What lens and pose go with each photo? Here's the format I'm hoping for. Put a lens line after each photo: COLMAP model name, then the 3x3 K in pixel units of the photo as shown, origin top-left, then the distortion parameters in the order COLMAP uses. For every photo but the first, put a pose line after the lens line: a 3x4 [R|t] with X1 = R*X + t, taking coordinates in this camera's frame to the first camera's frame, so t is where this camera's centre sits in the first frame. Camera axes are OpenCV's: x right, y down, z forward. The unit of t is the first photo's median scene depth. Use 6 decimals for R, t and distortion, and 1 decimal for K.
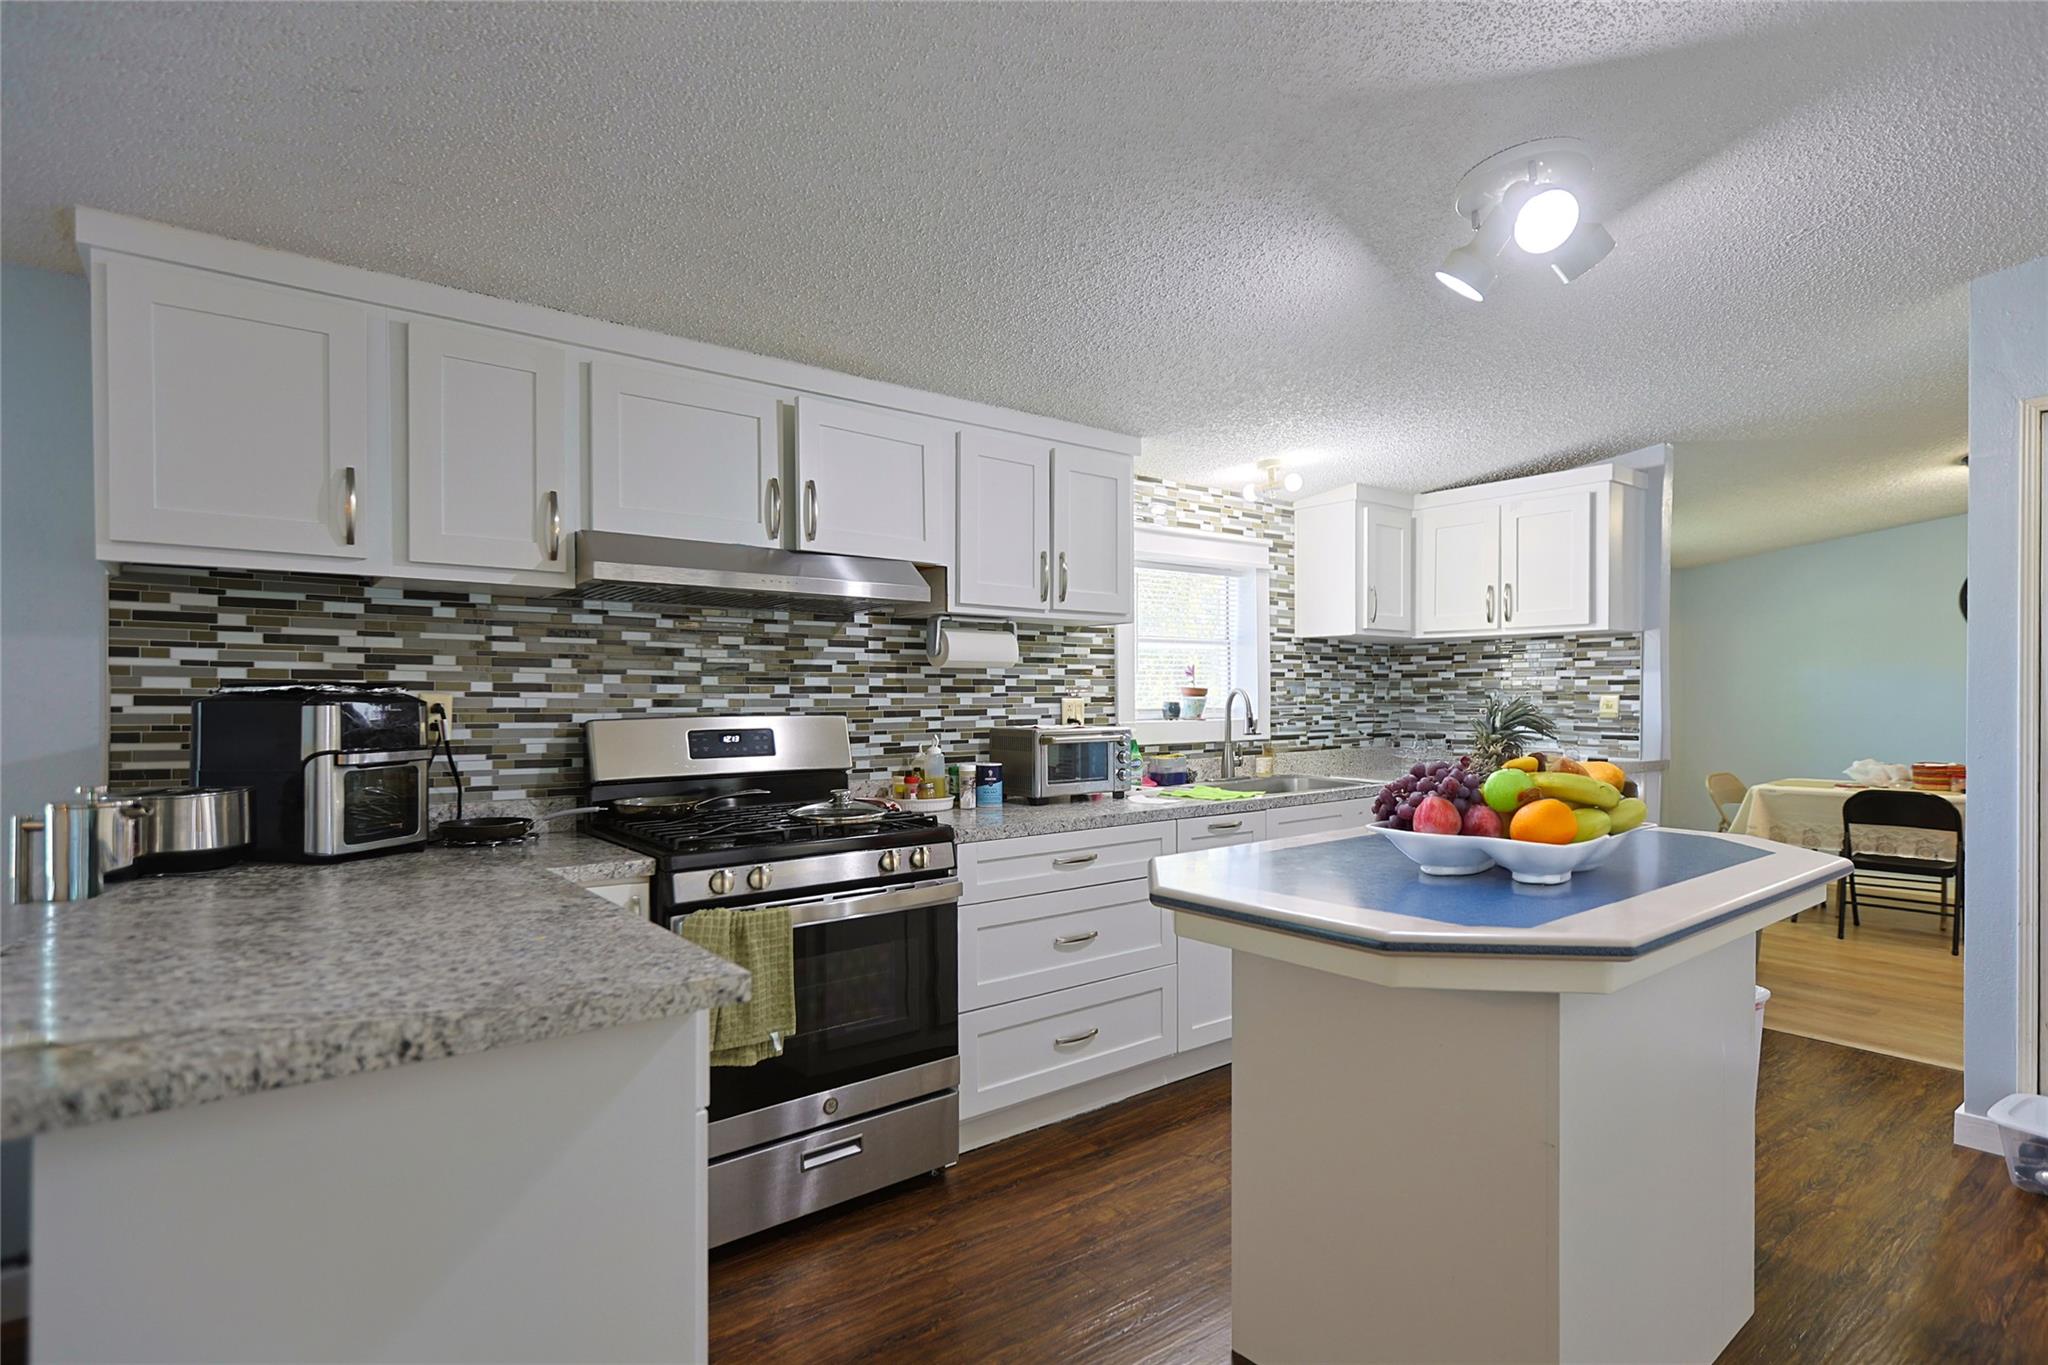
lens RADIAL K [[983.0, 0, 1030.2], [0, 983.0, 704.0], [0, 0, 1]] dist [0.000253, -0.000249]
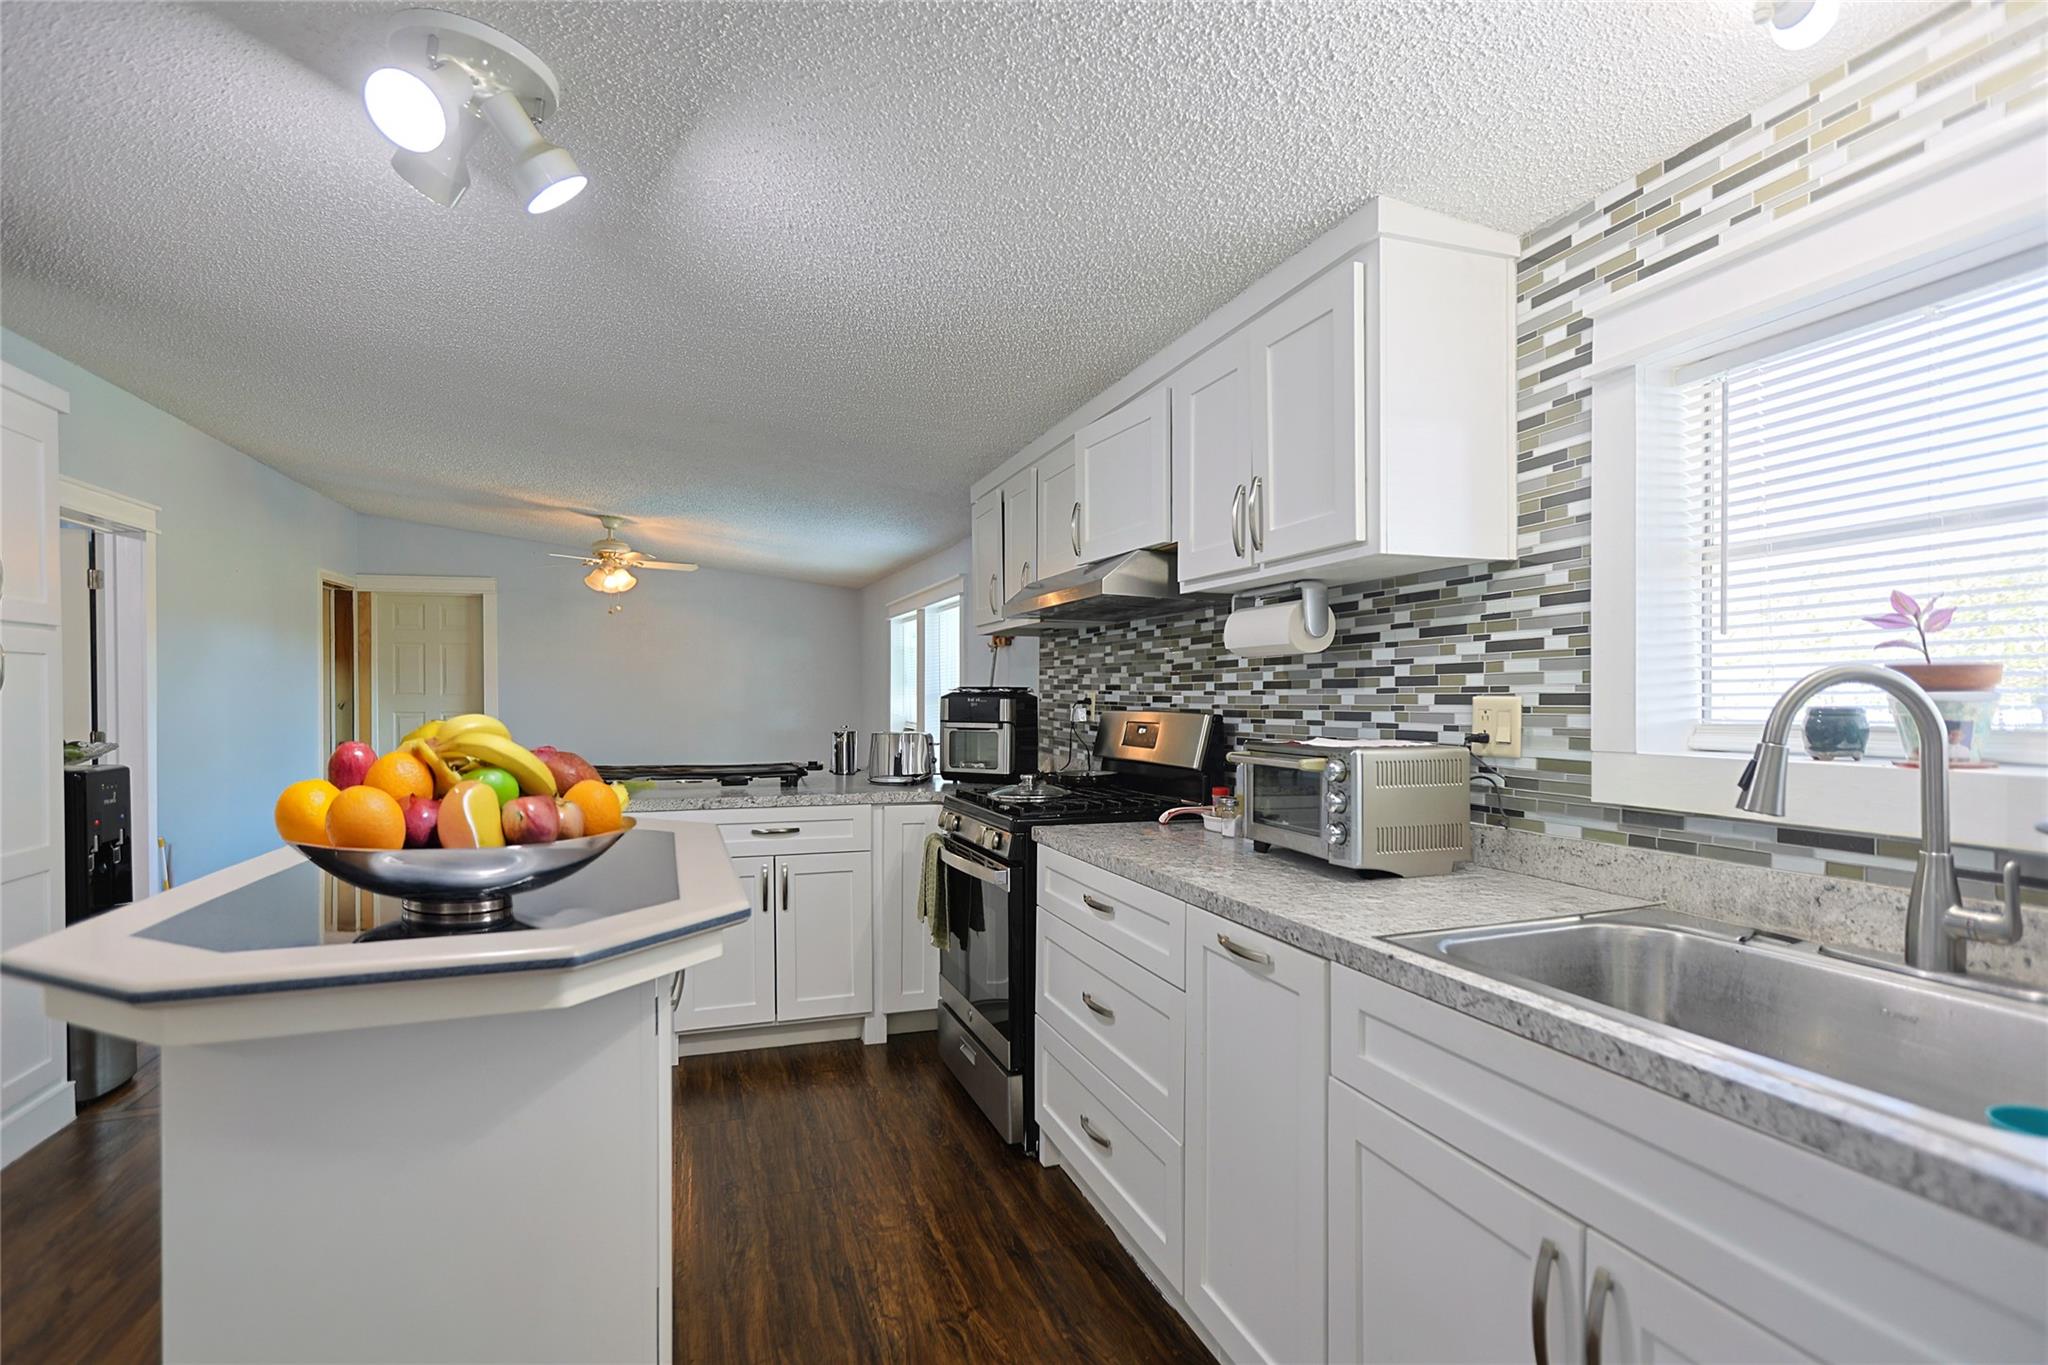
lens RADIAL K [[983.0, 0, 1025.1], [0, 983.0, 686.4], [0, 0, 1]] dist [0.000253, -0.000249]
pose [[-0.305347, 0.005094, -0.952228, 0.665904], [0.013227, 0.999912, 0.001107, -0.016164], [0.952149, -0.012257, -0.305387, 0.980696]]
